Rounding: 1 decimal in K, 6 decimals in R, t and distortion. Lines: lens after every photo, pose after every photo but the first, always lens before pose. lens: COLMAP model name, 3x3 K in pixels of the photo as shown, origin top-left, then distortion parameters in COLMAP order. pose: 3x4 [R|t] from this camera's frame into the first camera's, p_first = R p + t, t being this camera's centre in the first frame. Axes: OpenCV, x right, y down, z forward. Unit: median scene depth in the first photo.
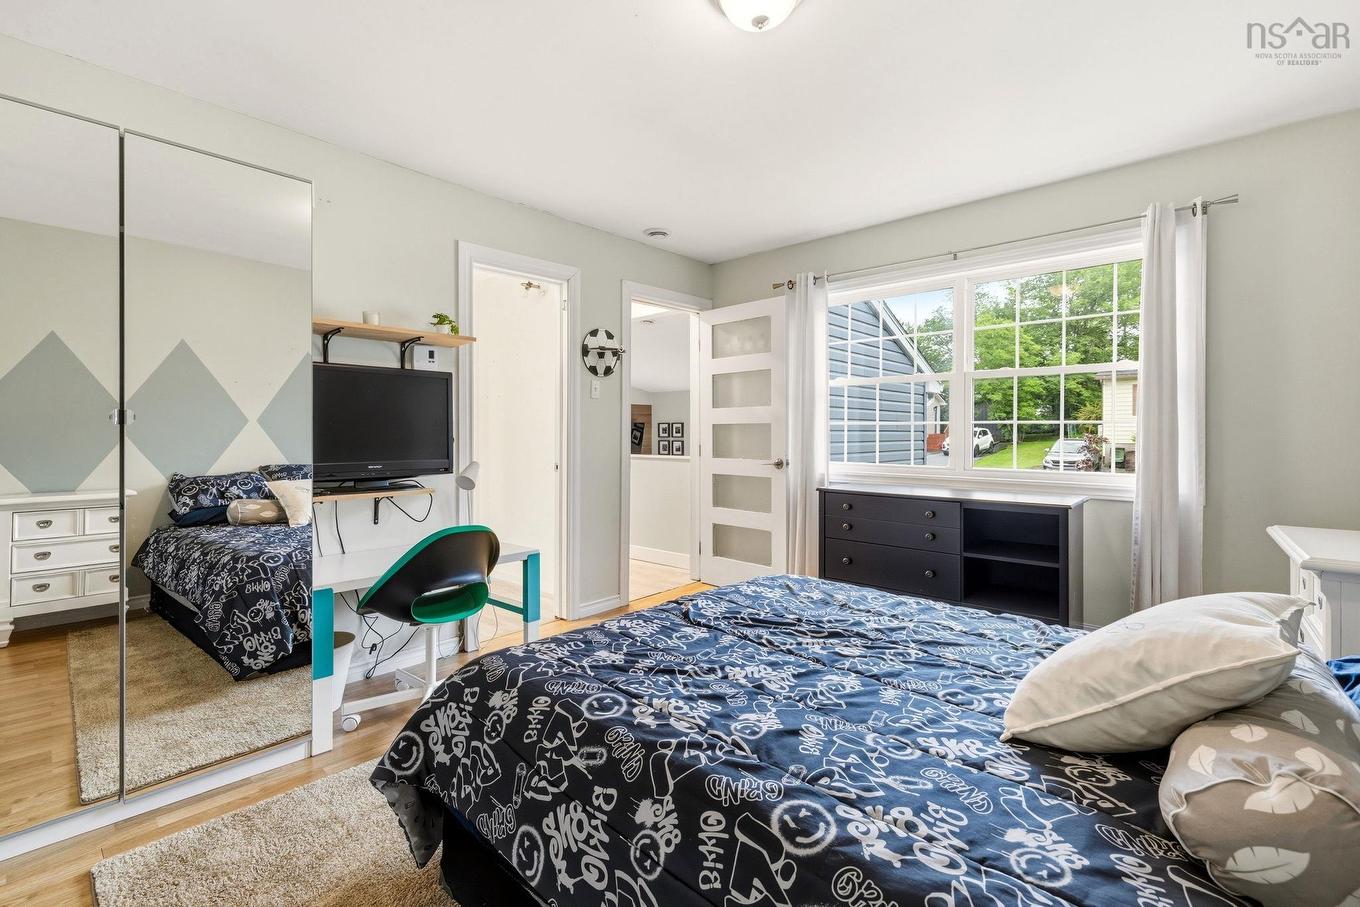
lens RADIAL K [[615.6, 0, 675.8], [0, 615.6, 441.0], [0, 0, 1]] dist [0.001628, -0.000367]
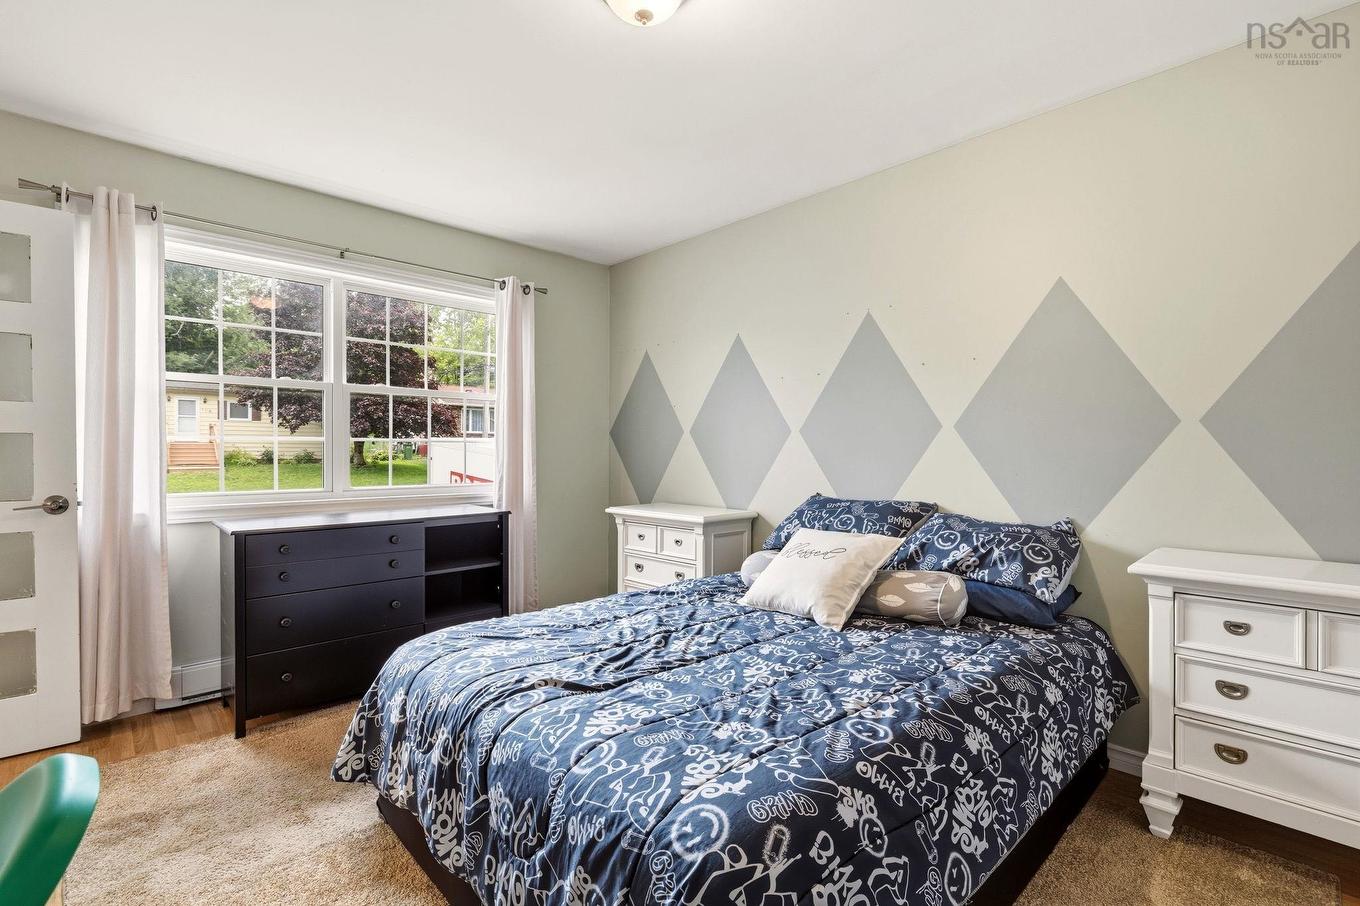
lens RADIAL K [[615.6, 0, 674.5], [0, 615.6, 452.7], [0, 0, 1]] dist [0.001628, -0.000367]
pose [[0.063346, -0.007773, 0.997961, -1.020536], [0.009470, 0.999929, 0.007187, -0.027829], [-0.997947, 0.008996, 0.063415, 1.124466]]
